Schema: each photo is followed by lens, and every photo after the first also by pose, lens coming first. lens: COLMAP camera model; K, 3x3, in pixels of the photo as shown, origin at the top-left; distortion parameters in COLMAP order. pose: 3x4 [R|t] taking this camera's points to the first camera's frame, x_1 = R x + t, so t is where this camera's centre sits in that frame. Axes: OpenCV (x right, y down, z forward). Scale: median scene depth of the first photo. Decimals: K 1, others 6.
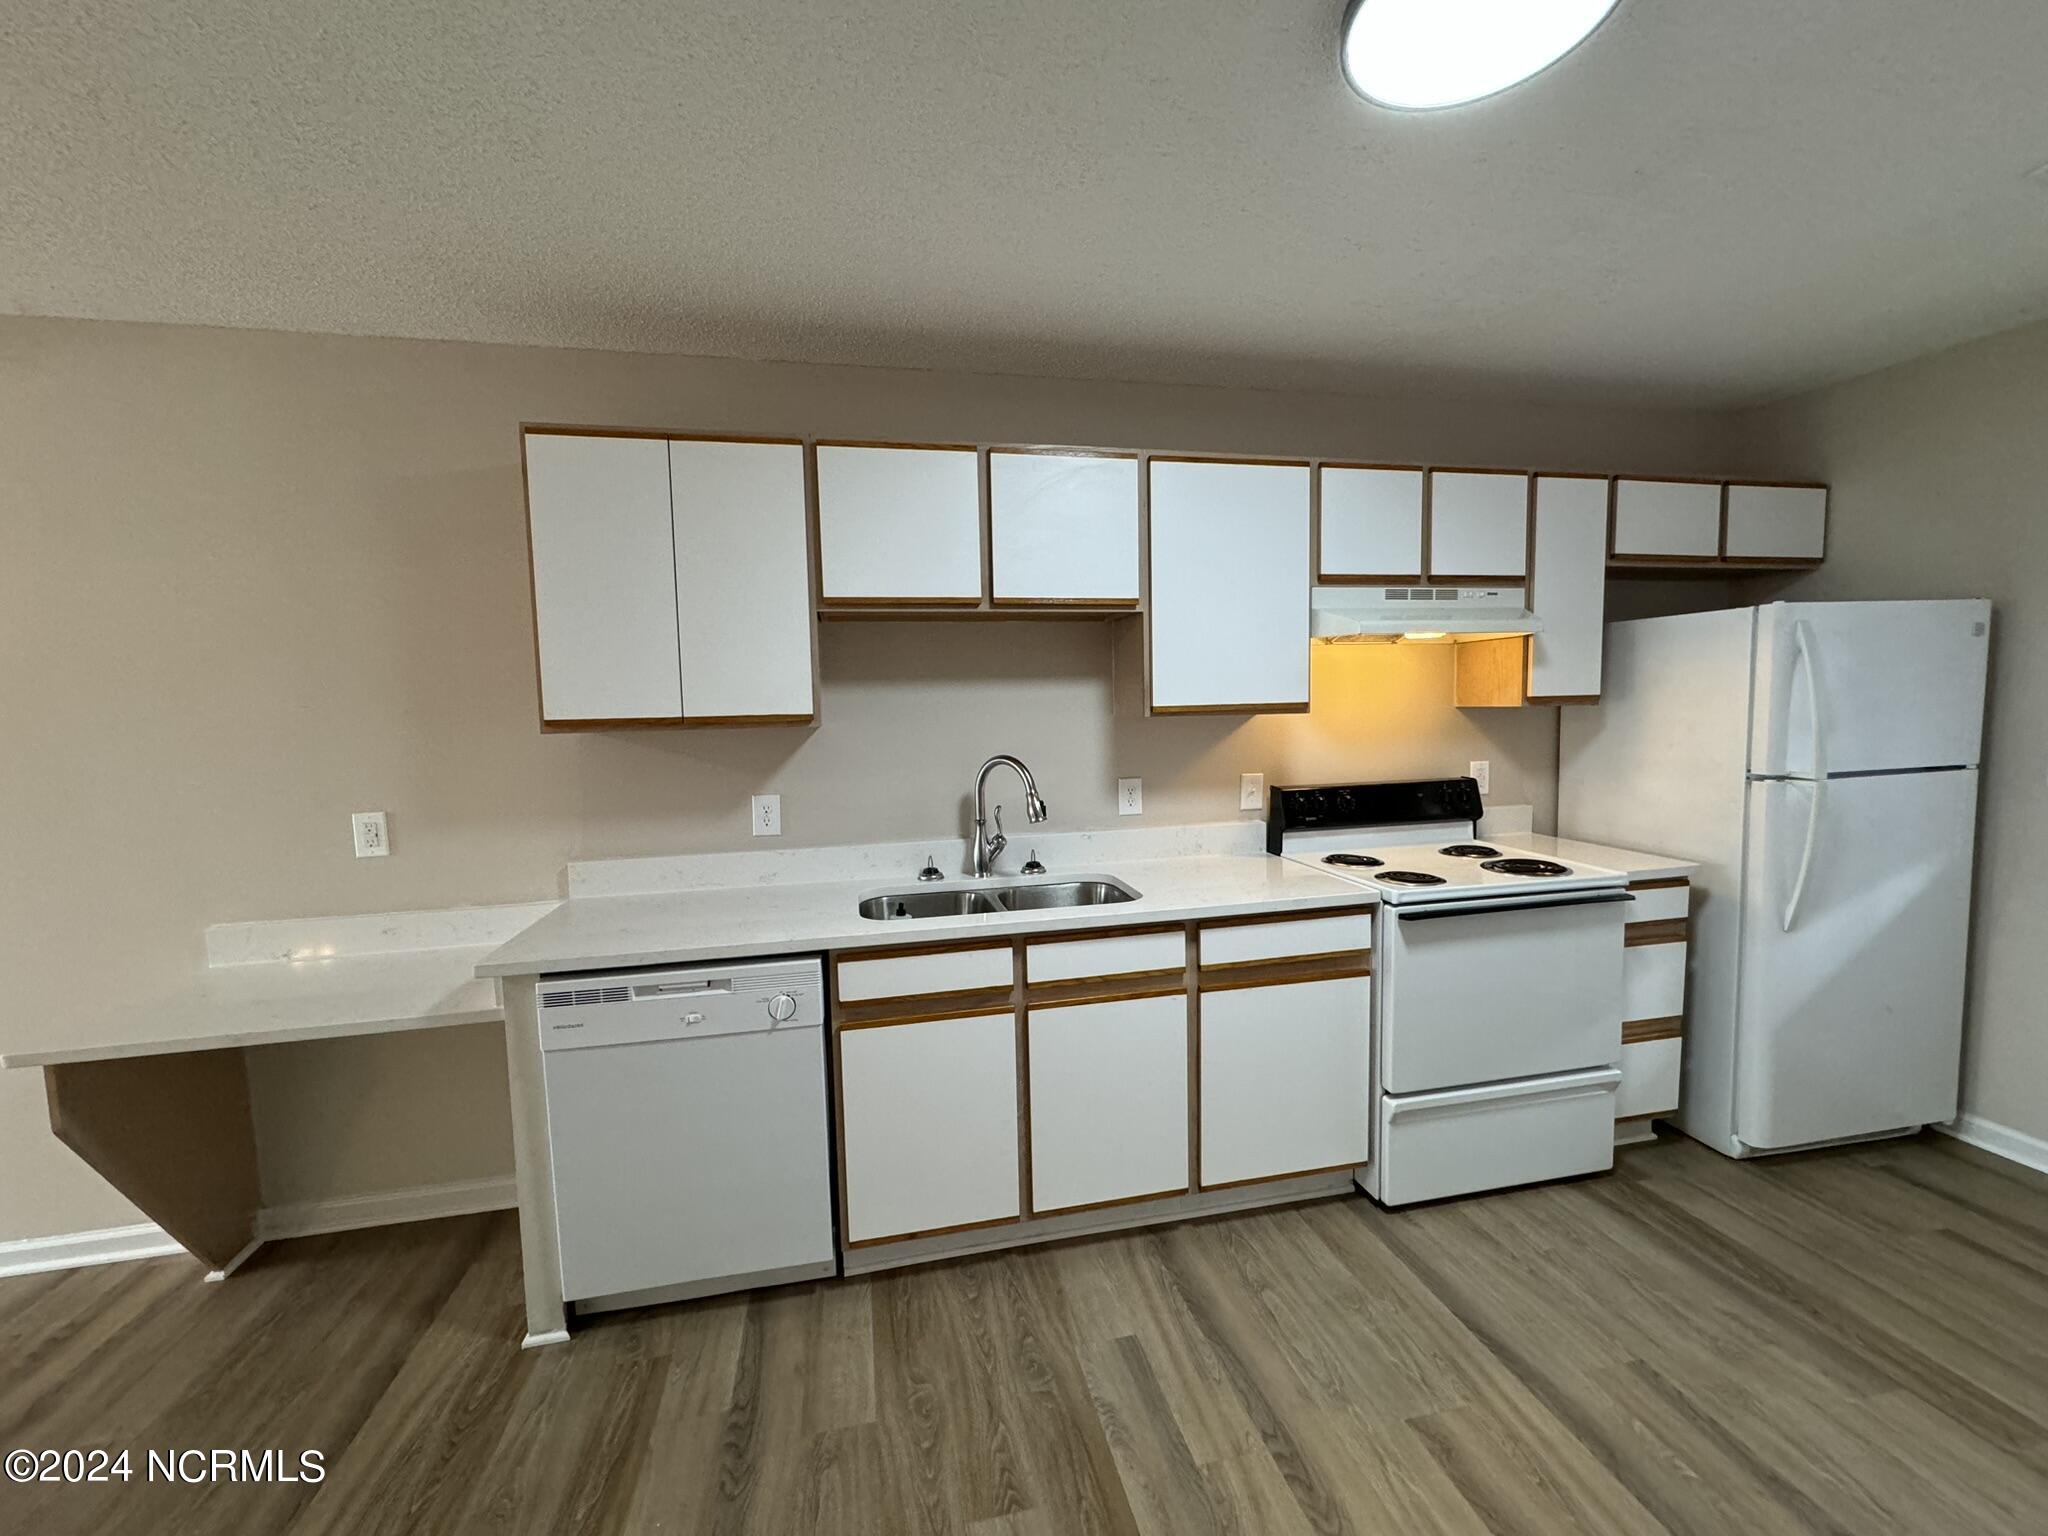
lens RADIAL K [[814.6, 0, 1018.8], [0, 814.6, 768.7], [0, 0, 1]] dist [-0.003551, 0.001790]
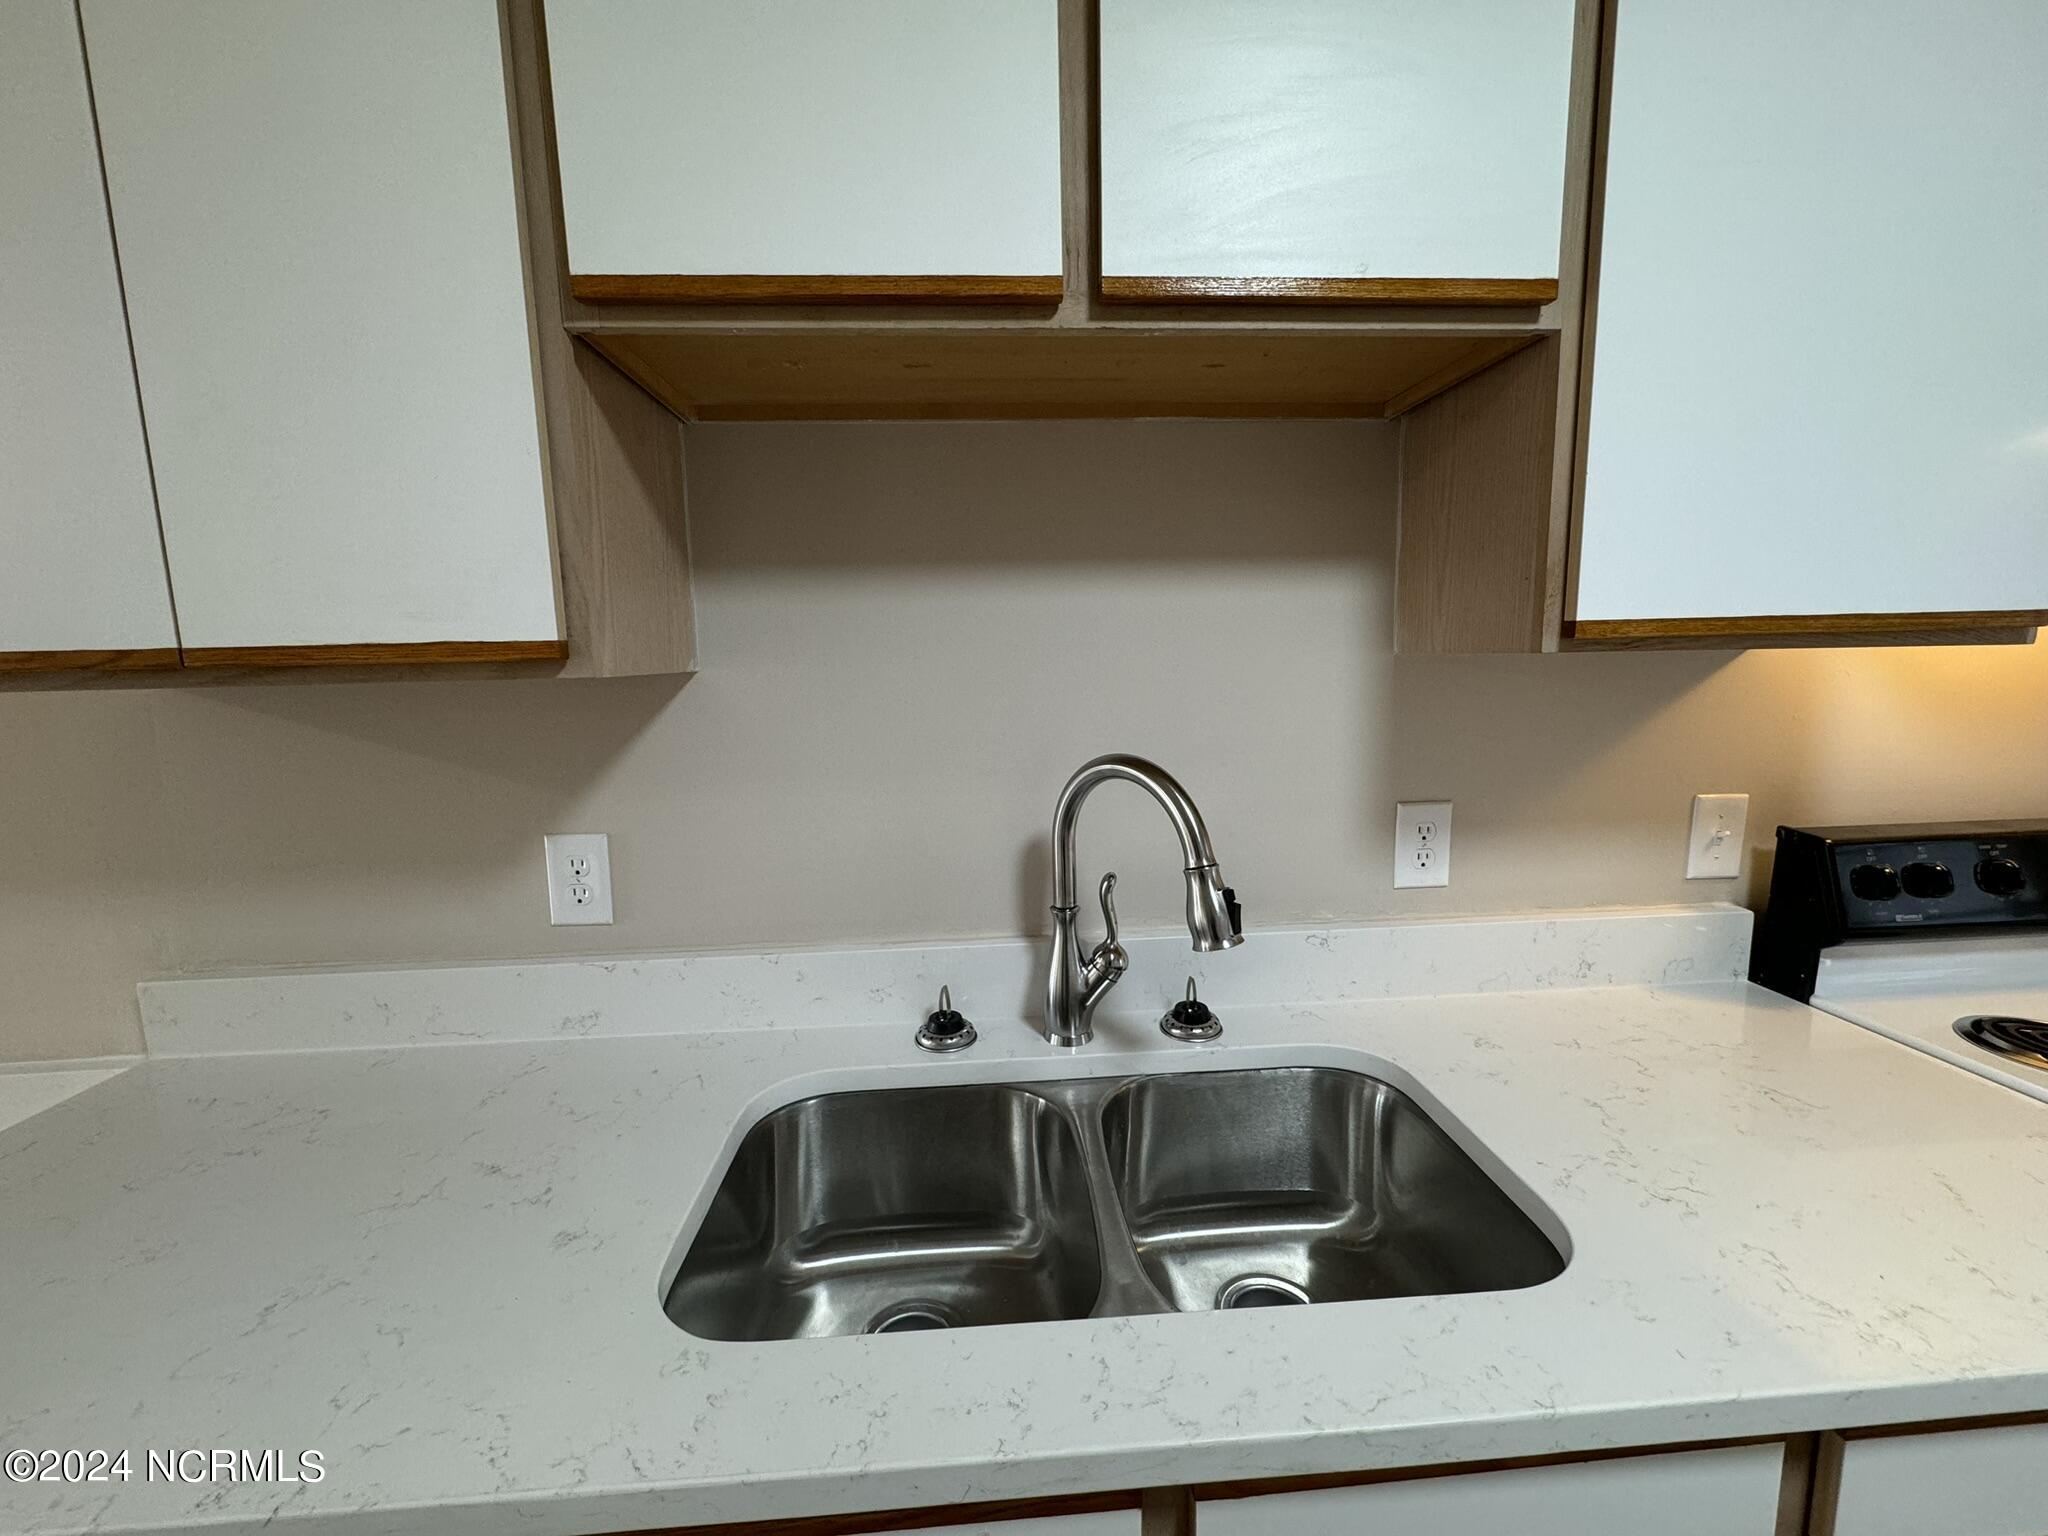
lens RADIAL K [[814.6, 0, 1020.2], [0, 814.6, 770.7], [0, 0, 1]] dist [-0.003551, 0.001790]
pose [[0.988951, 0.020203, -0.146862, -0.011068], [-0.011510, 0.998144, 0.059801, -0.032506], [0.147797, -0.057450, 0.987348, 0.637979]]
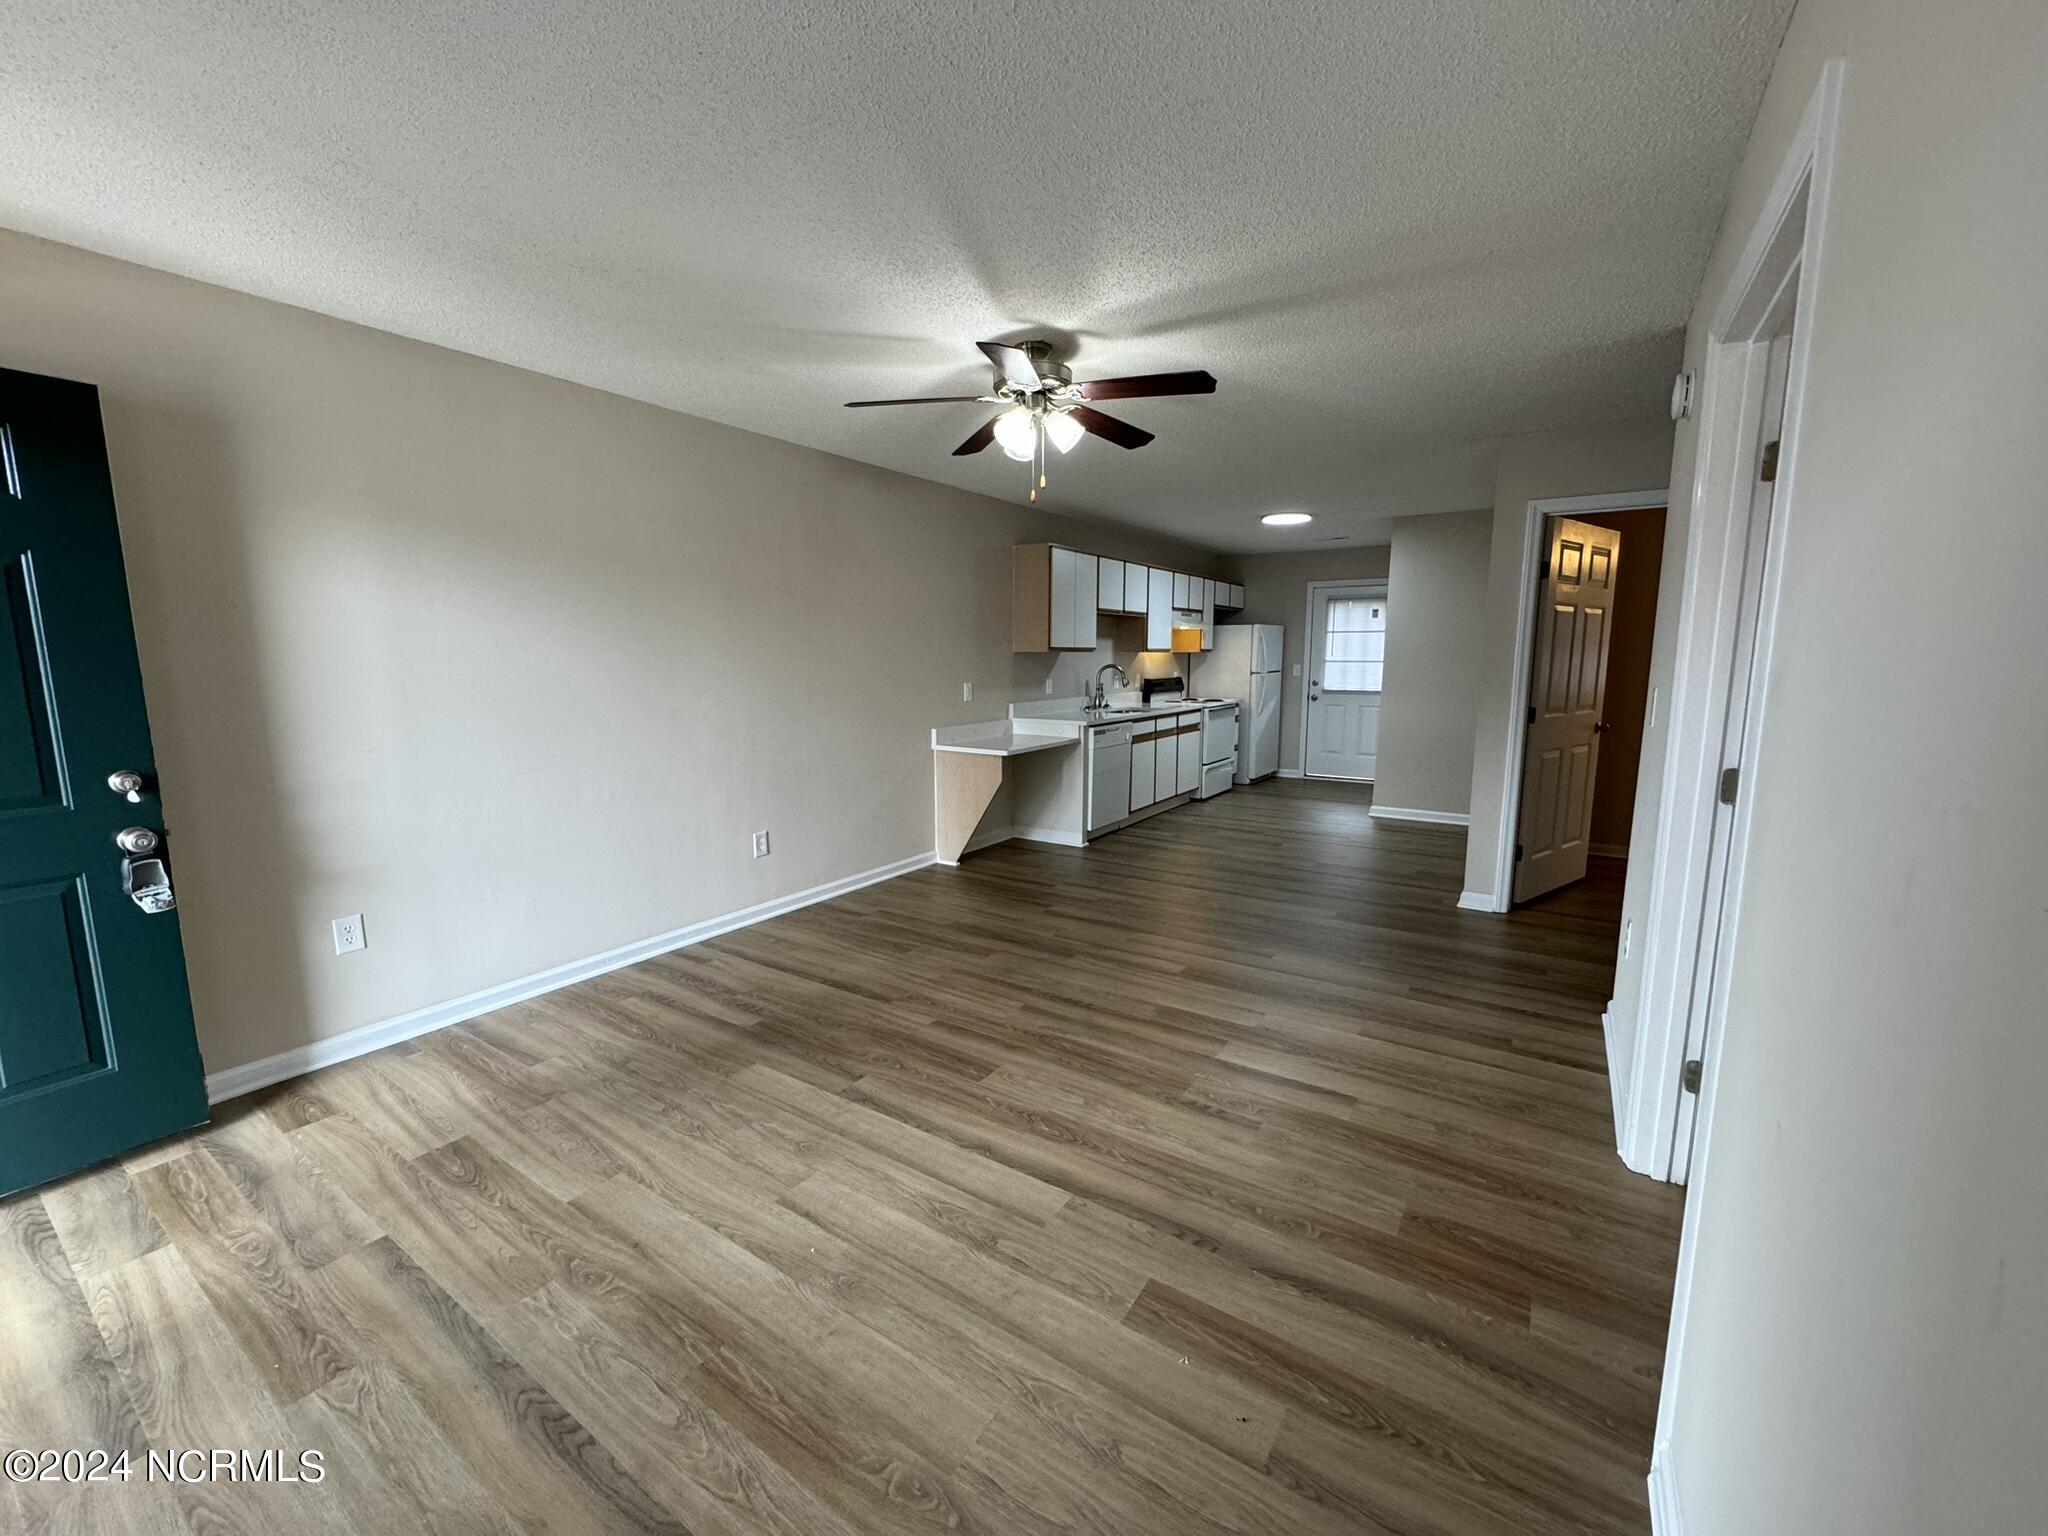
lens RADIAL K [[814.6, 0, 1020.7], [0, 814.6, 771.2], [0, 0, 1]] dist [-0.003551, 0.001790]
pose [[0.717392, -0.076967, 0.692406, -2.326614], [0.042443, 0.996861, 0.066835, 0.156637], [-0.695376, -0.018559, 0.718406, -0.863726]]
